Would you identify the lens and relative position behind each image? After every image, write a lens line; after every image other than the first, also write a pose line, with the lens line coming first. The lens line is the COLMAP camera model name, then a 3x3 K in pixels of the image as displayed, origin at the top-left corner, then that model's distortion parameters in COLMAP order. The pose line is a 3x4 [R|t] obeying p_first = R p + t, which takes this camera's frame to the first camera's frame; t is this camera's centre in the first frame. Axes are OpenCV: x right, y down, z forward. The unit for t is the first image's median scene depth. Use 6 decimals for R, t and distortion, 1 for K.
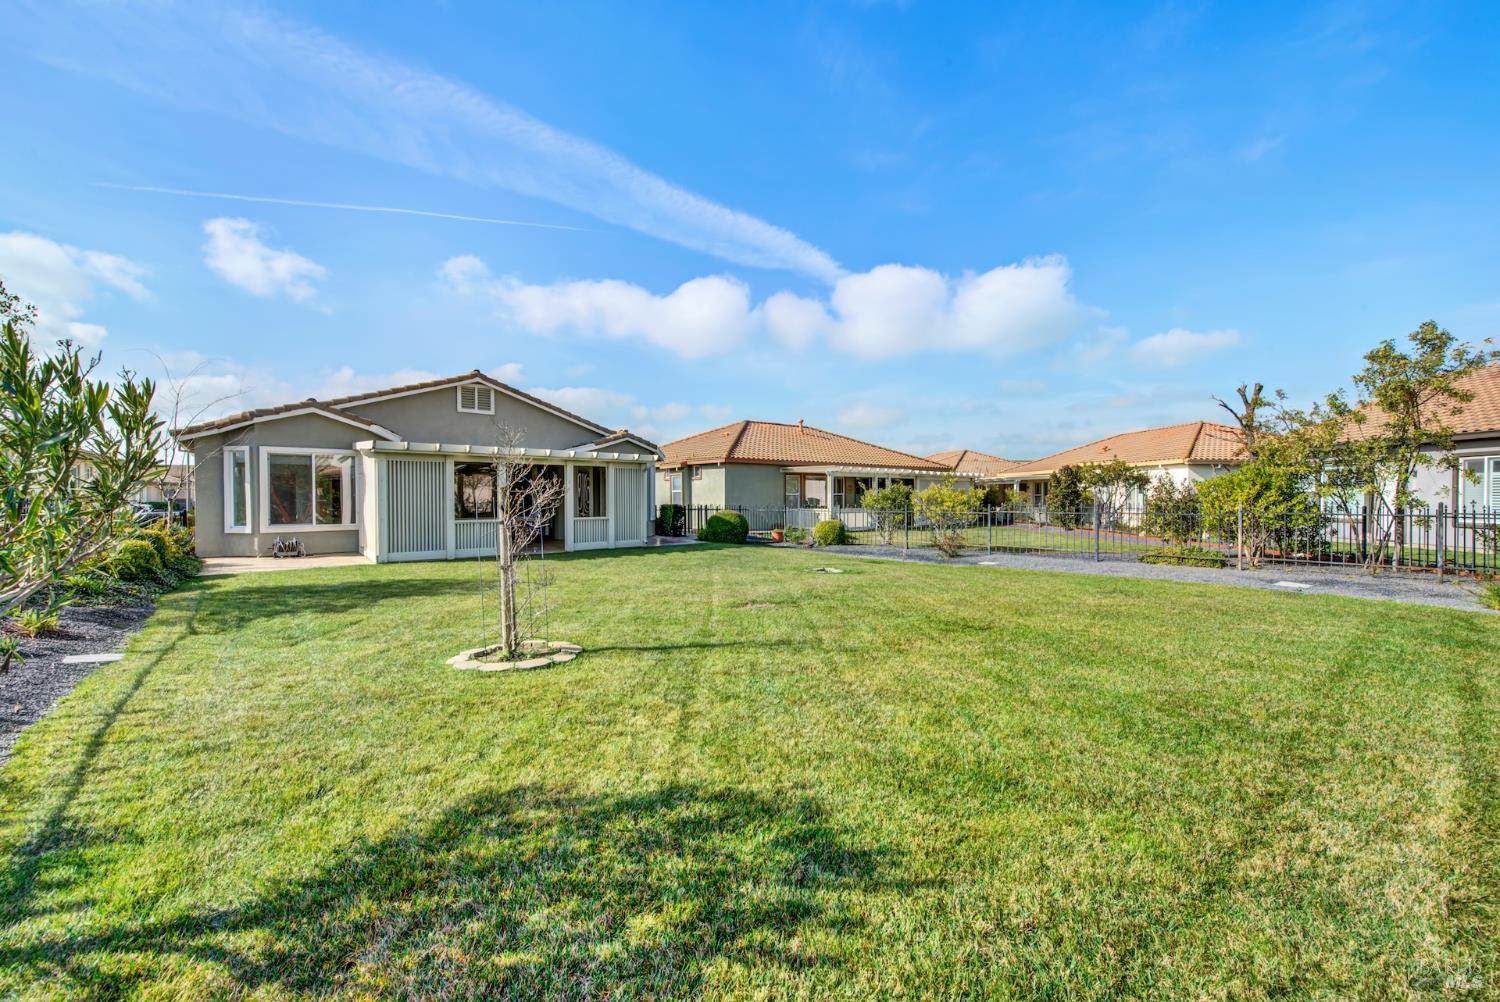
lens RADIAL K [[609.9, 0, 765.7], [0, 609.9, 509.4], [0, 0, 1]] dist [0.002518, -0.002322]
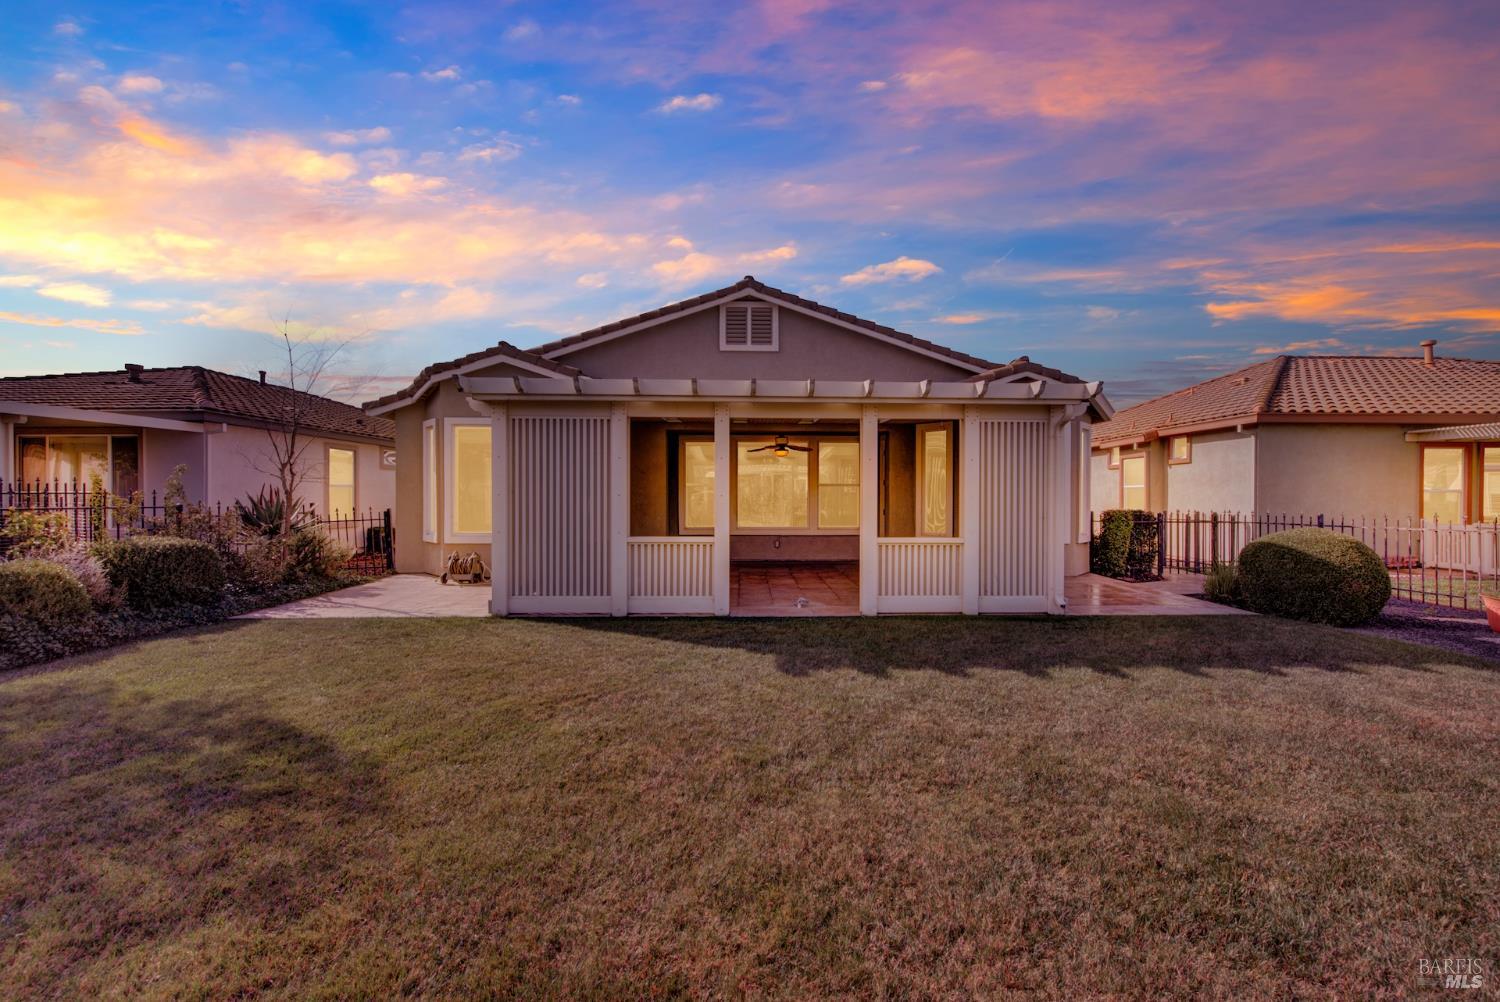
lens RADIAL K [[609.9, 0, 757.3], [0, 609.9, 502.2], [0, 0, 1]] dist [0.002518, -0.002322]
pose [[0.773343, 0.005440, -0.633964, -0.090910], [-0.016977, 0.999782, -0.012130, -0.004425], [0.633760, 0.020144, 0.773267, 0.534984]]
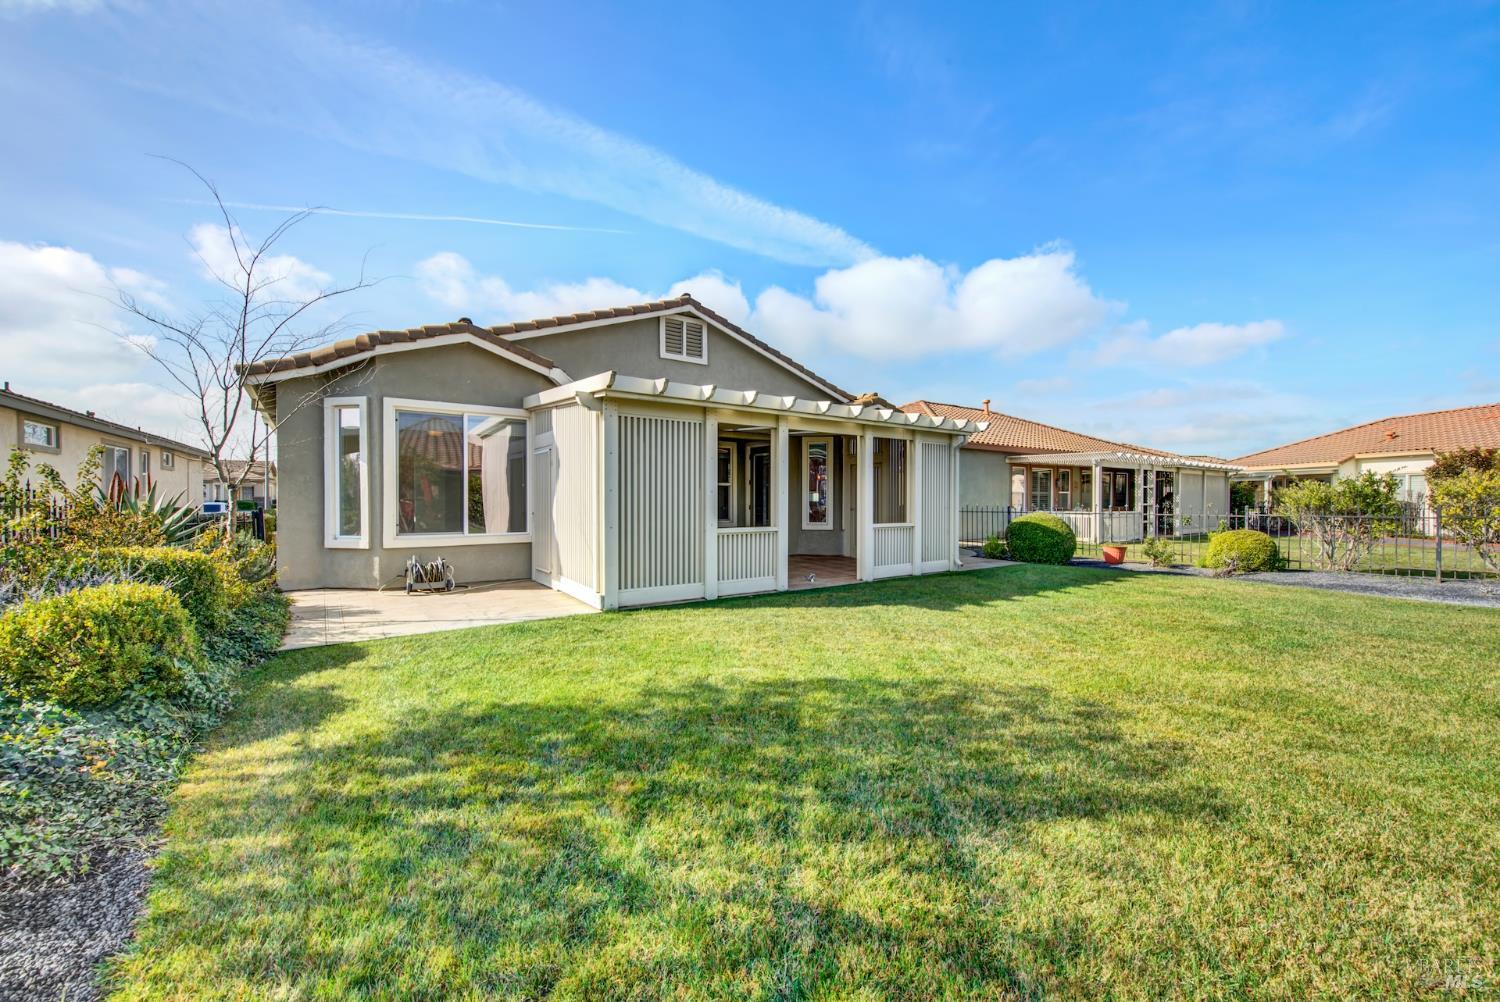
lens RADIAL K [[609.9, 0, 764.6], [0, 609.9, 513.7], [0, 0, 1]] dist [0.002518, -0.002322]
pose [[0.997688, 0.005552, -0.067729, -0.333187], [-0.005366, 0.999981, 0.002940, 0.001763], [0.067744, -0.002570, 0.997699, 0.348091]]
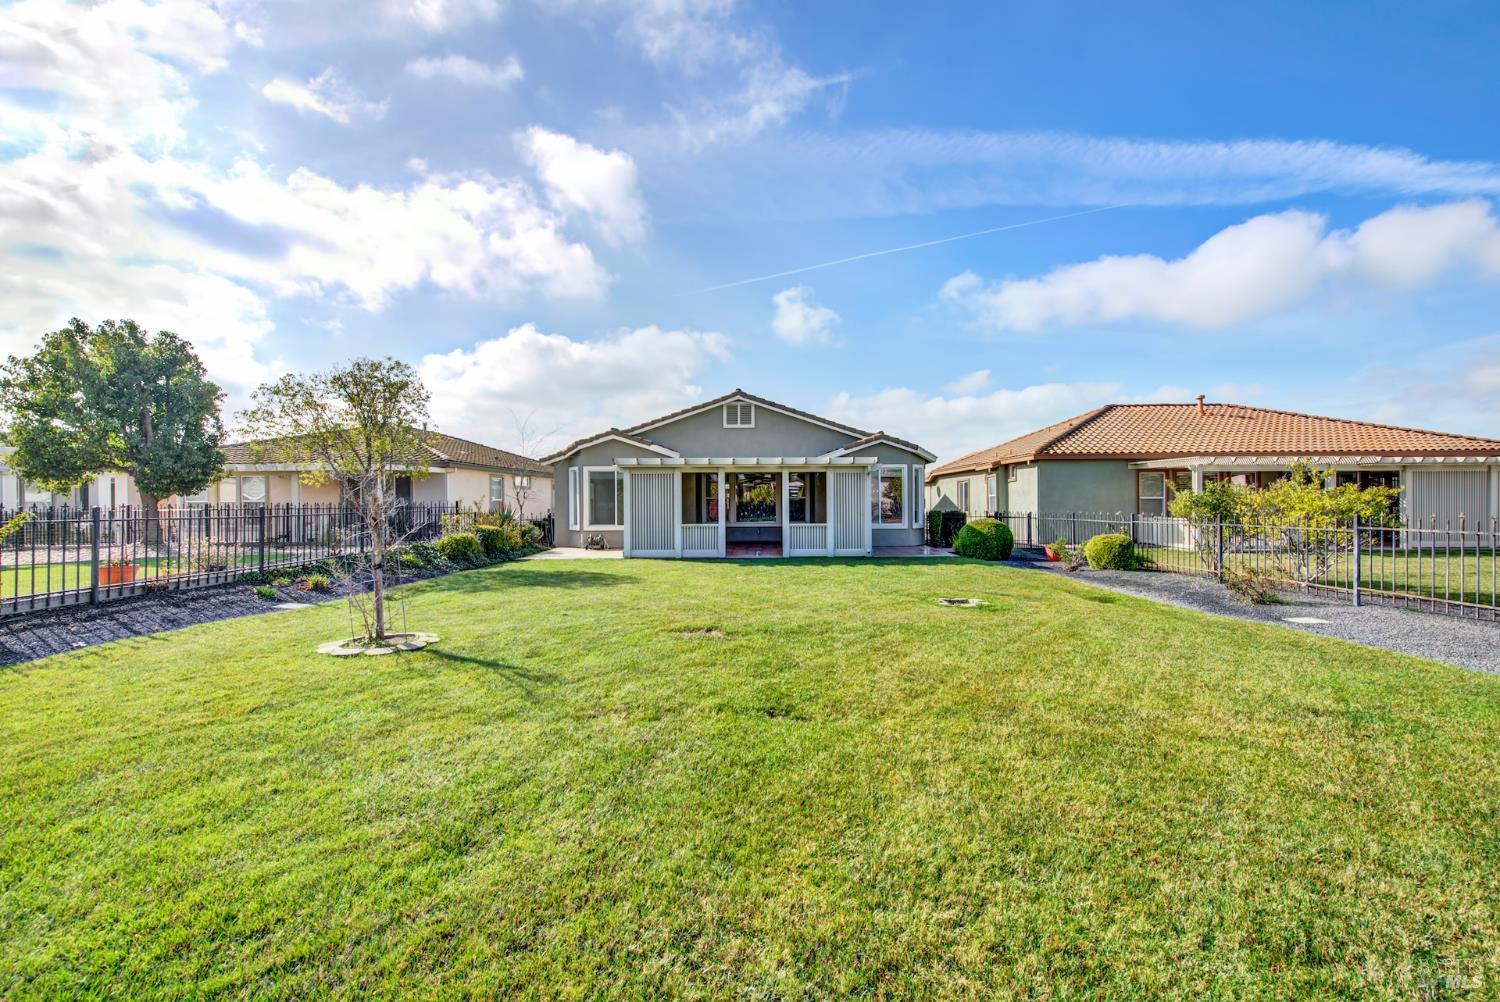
lens RADIAL K [[609.9, 0, 753.4], [0, 609.9, 493.6], [0, 0, 1]] dist [0.002518, -0.002322]
pose [[0.745119, -0.013743, -0.666790, 0.271860], [-0.009389, 0.999472, -0.031093, -0.003814], [0.666866, 0.029429, 0.744596, 0.190655]]
